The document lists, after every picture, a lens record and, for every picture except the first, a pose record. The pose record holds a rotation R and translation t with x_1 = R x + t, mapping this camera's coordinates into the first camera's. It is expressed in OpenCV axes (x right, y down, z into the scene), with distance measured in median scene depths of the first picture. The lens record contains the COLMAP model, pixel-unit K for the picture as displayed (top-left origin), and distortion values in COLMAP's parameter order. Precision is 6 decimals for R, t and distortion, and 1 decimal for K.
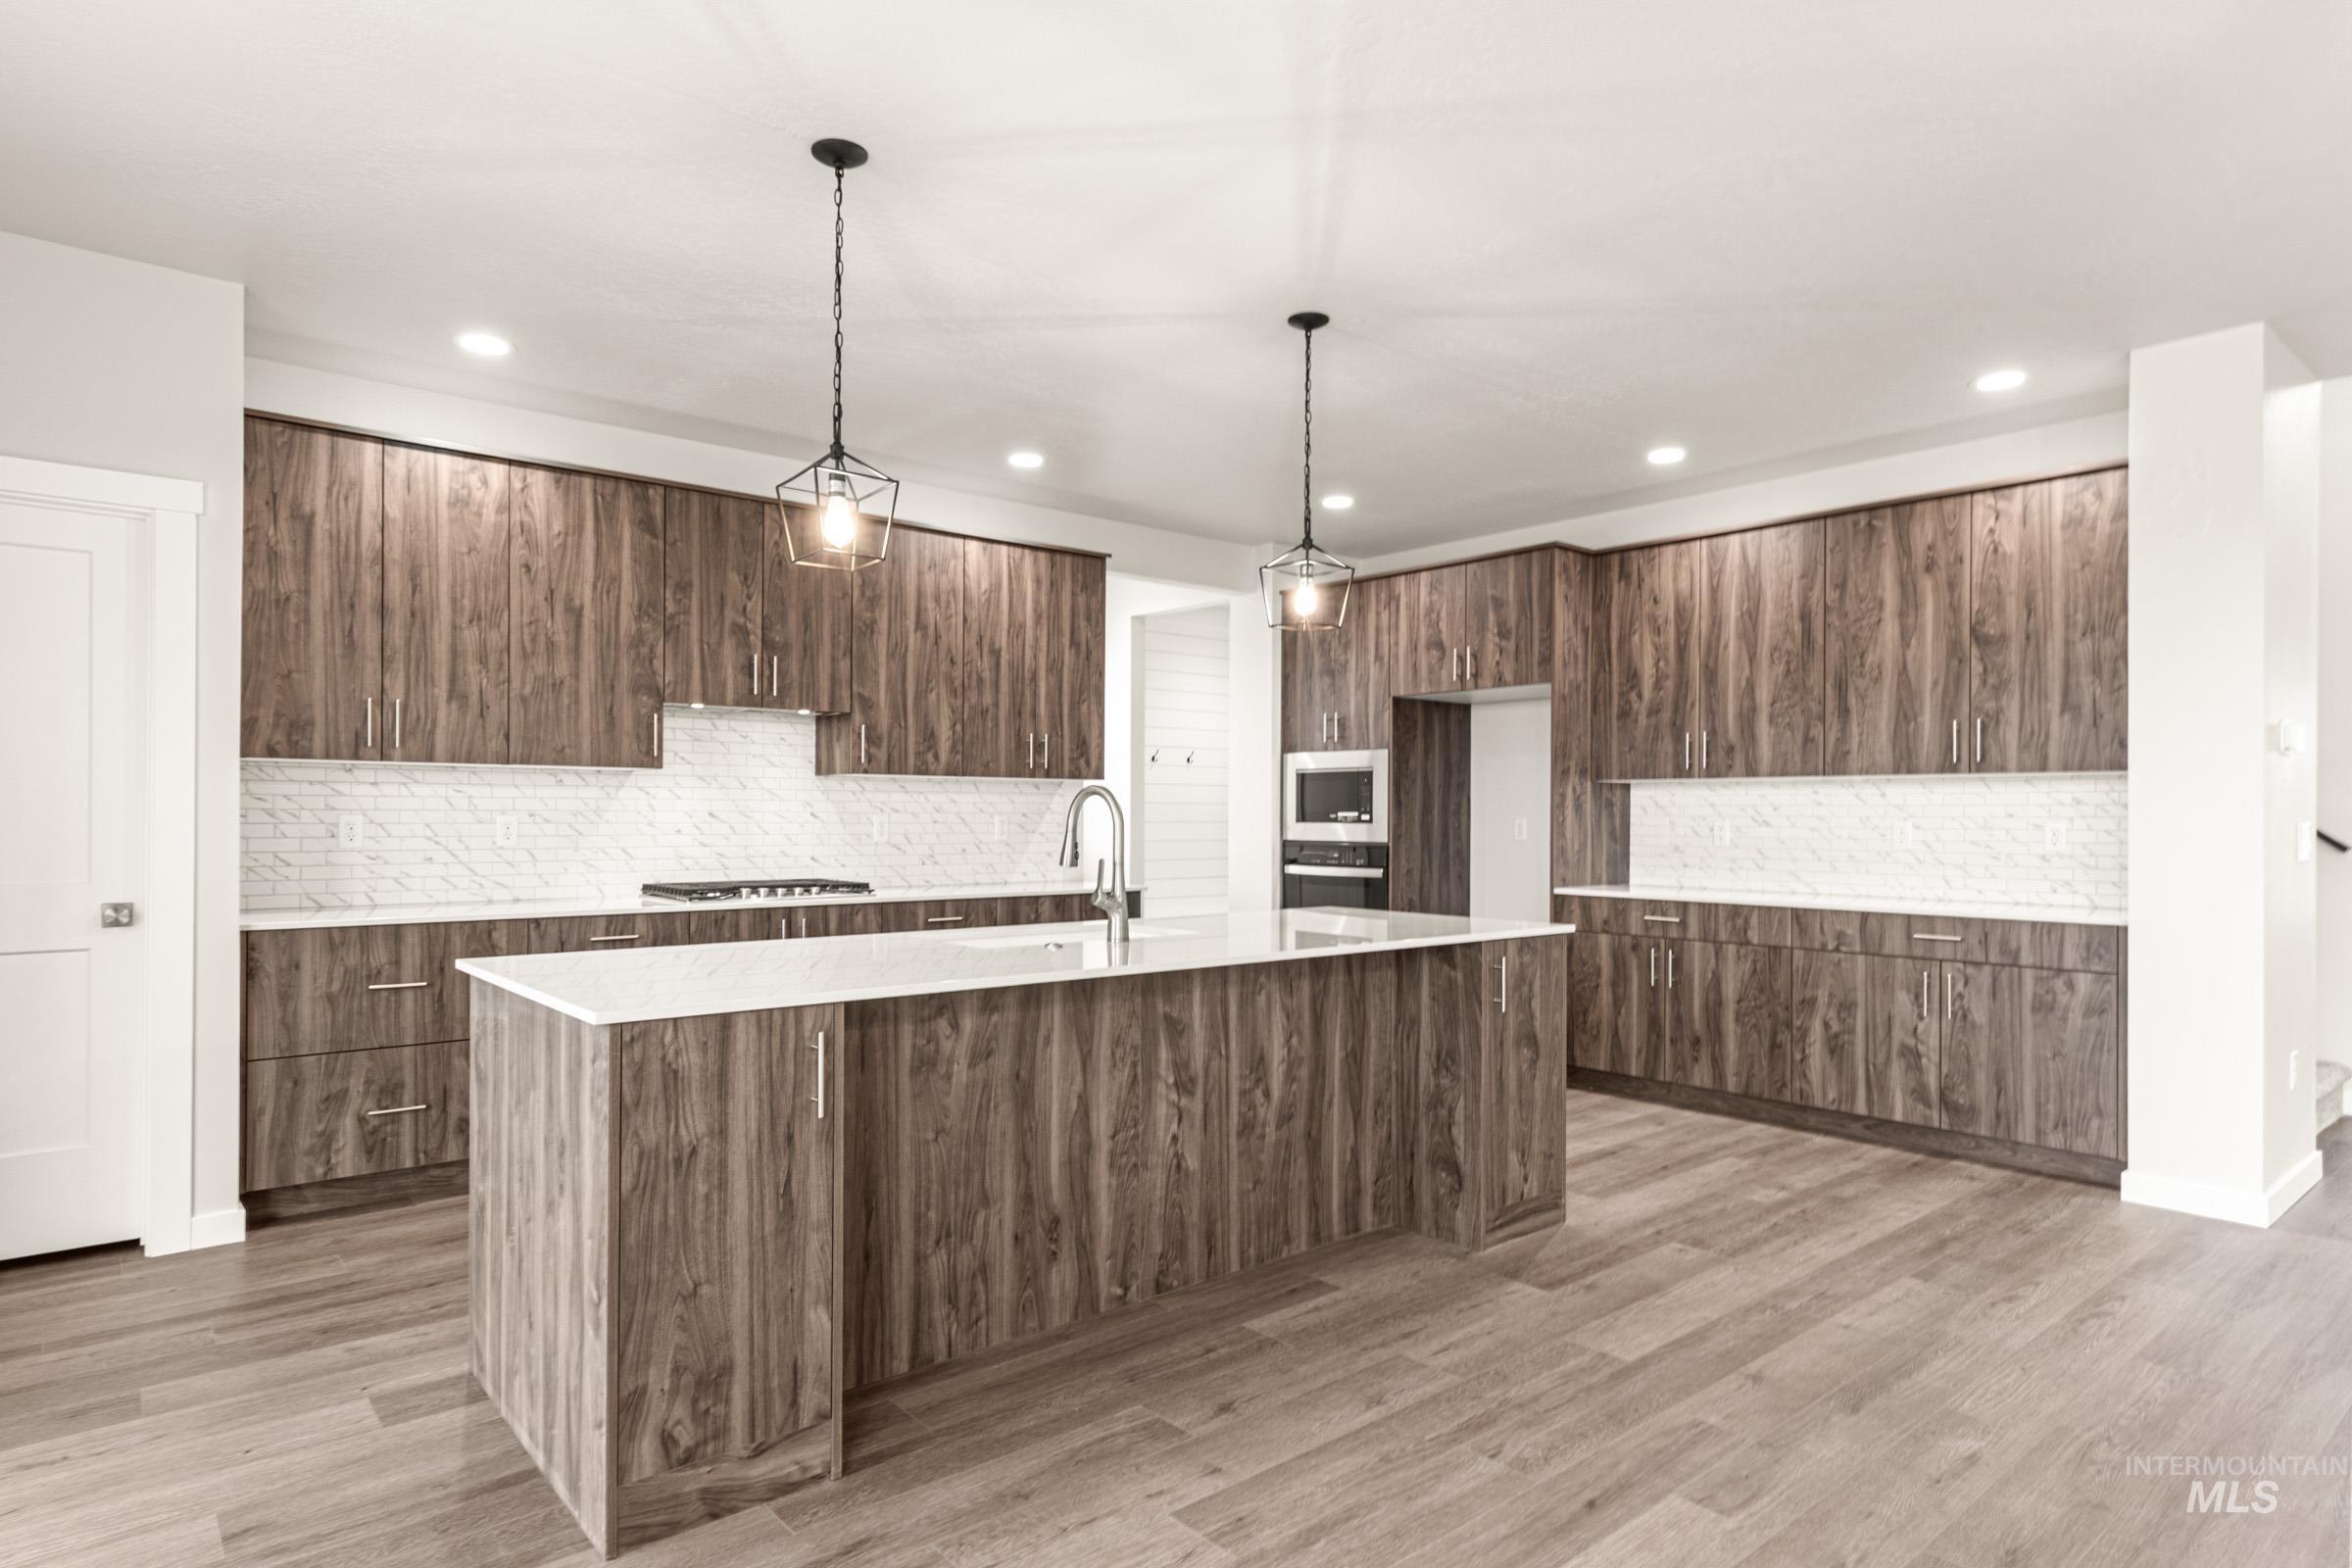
lens RADIAL K [[1301.4, 0, 1172.8], [0, 1301.4, 801.8], [0, 0, 1]] dist [0.002661, -0.002025]
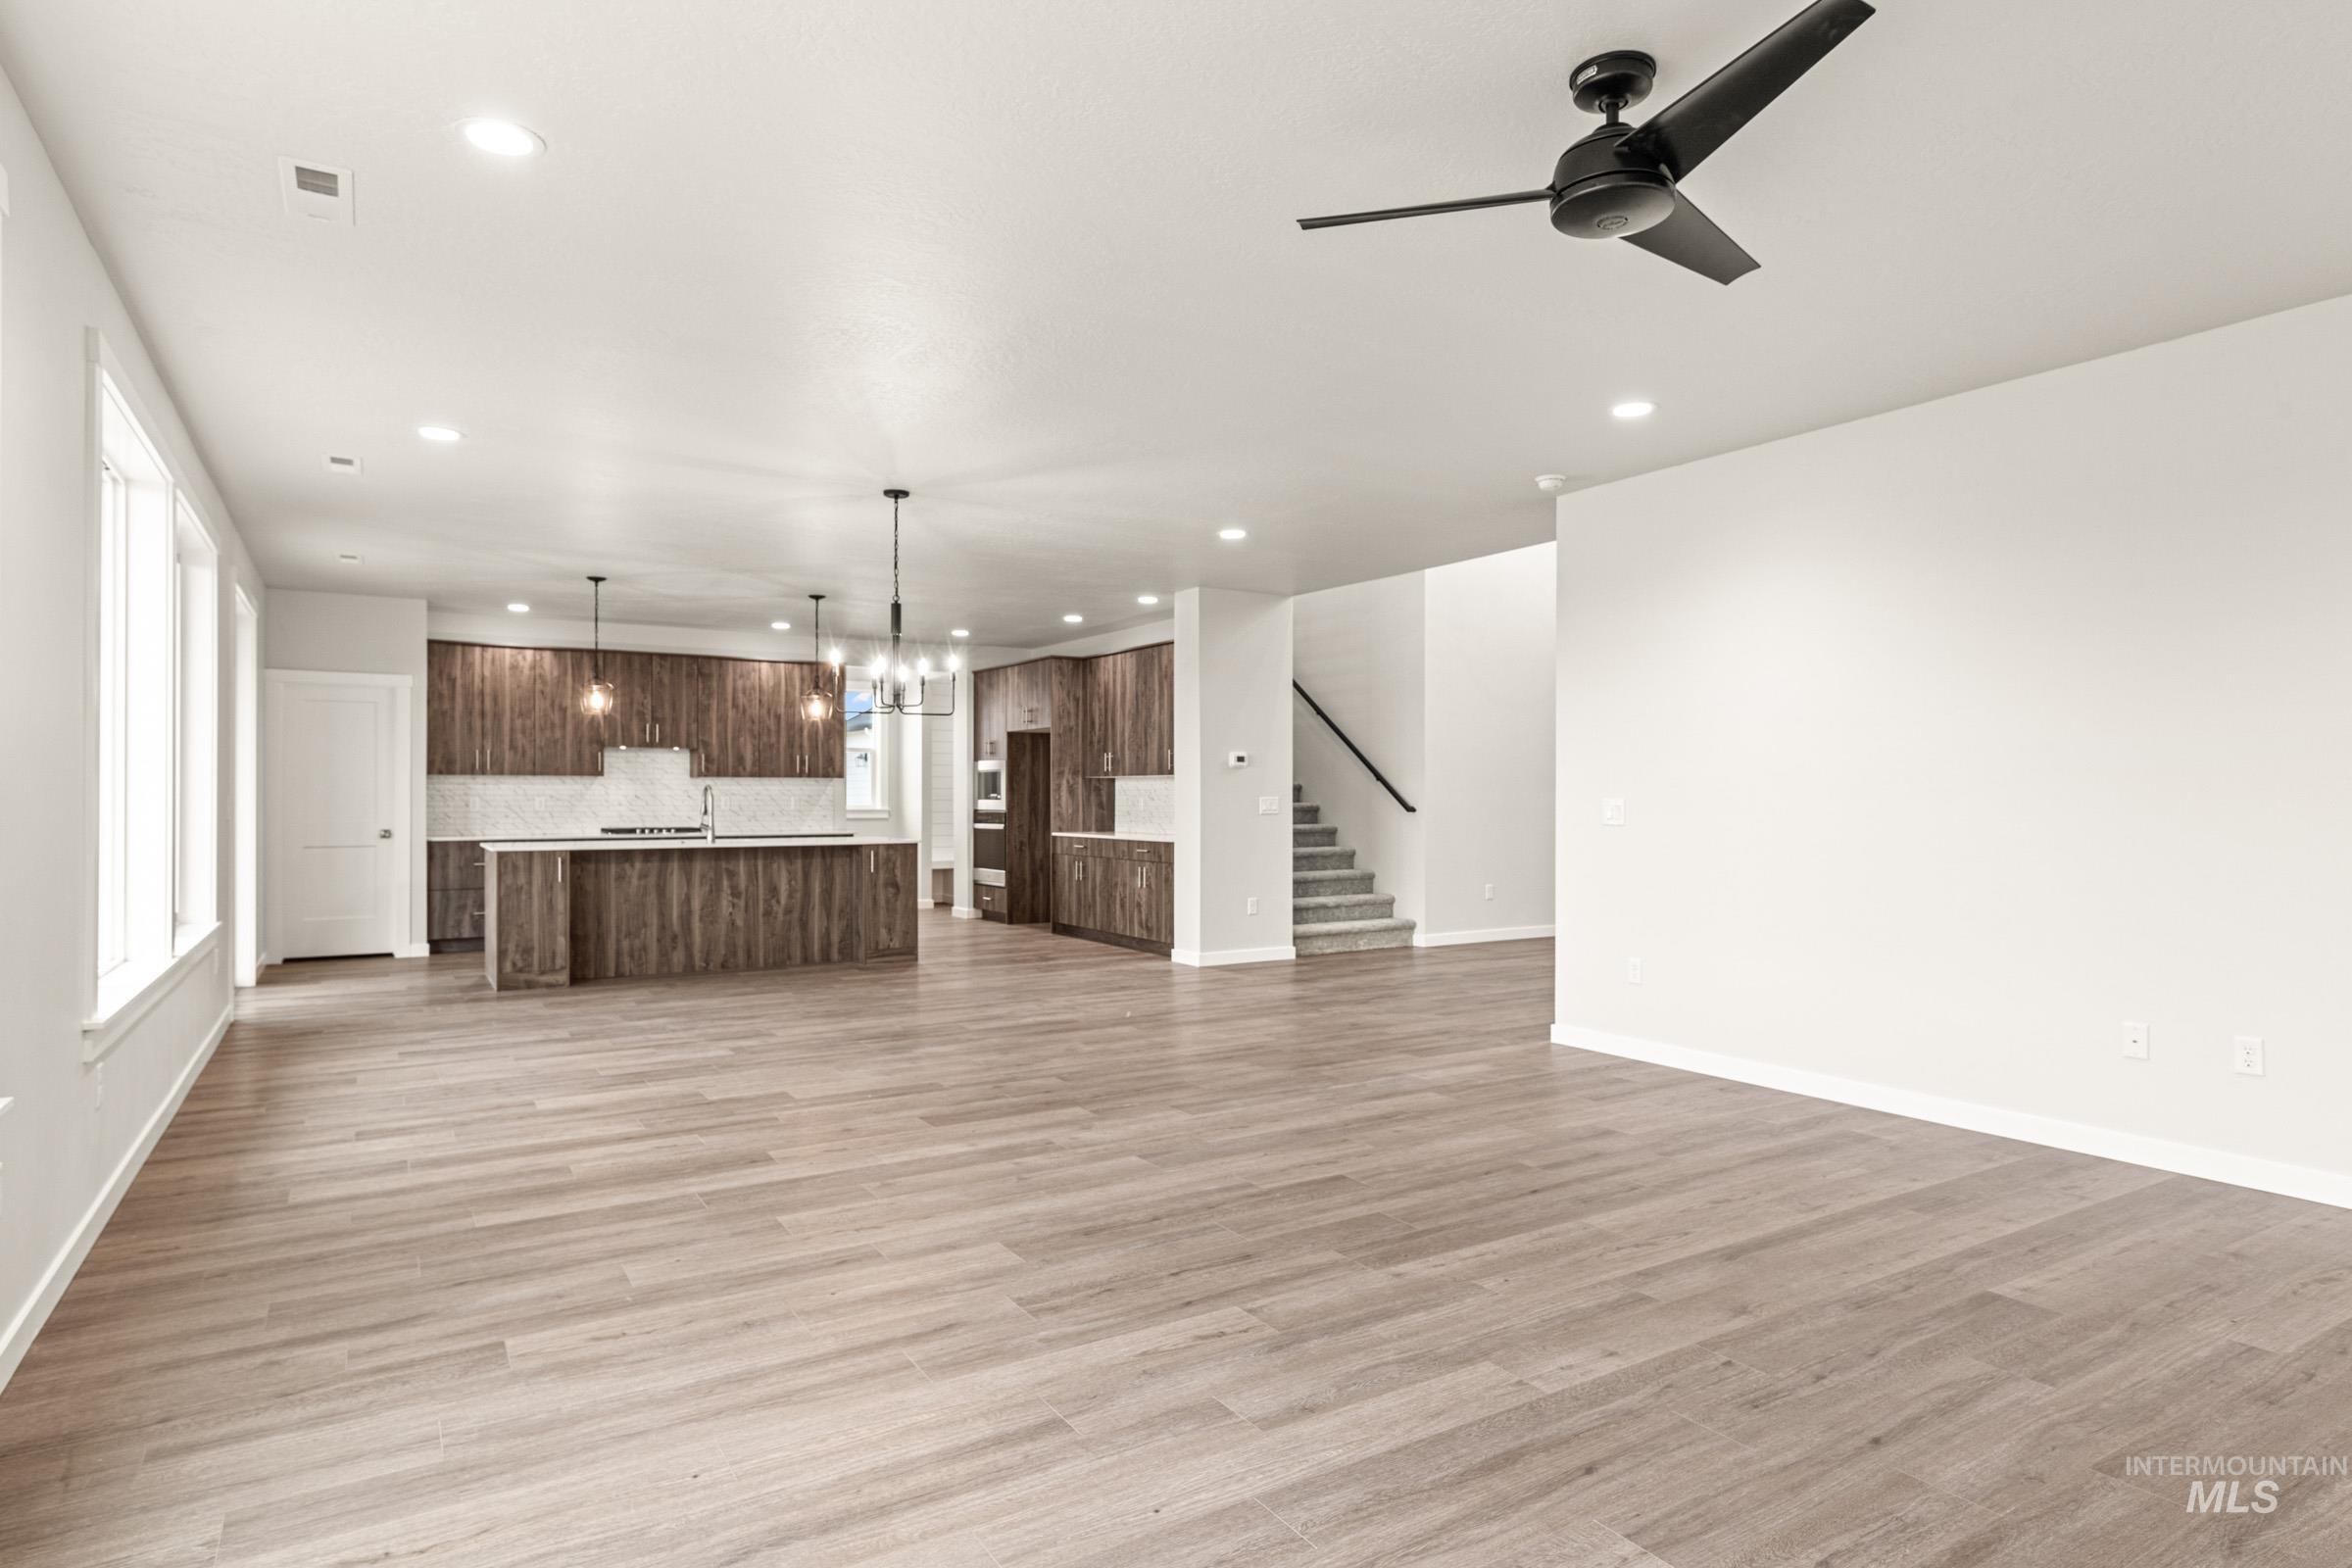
lens RADIAL K [[1301.4, 0, 1179.0], [0, 1301.4, 781.7], [0, 0, 1]] dist [0.002661, -0.002025]
pose [[0.989313, -0.005524, -0.145704, 1.079871], [0.005429, 0.999985, -0.001049, -0.009586], [0.145707, 0.000246, 0.989328, -1.275886]]
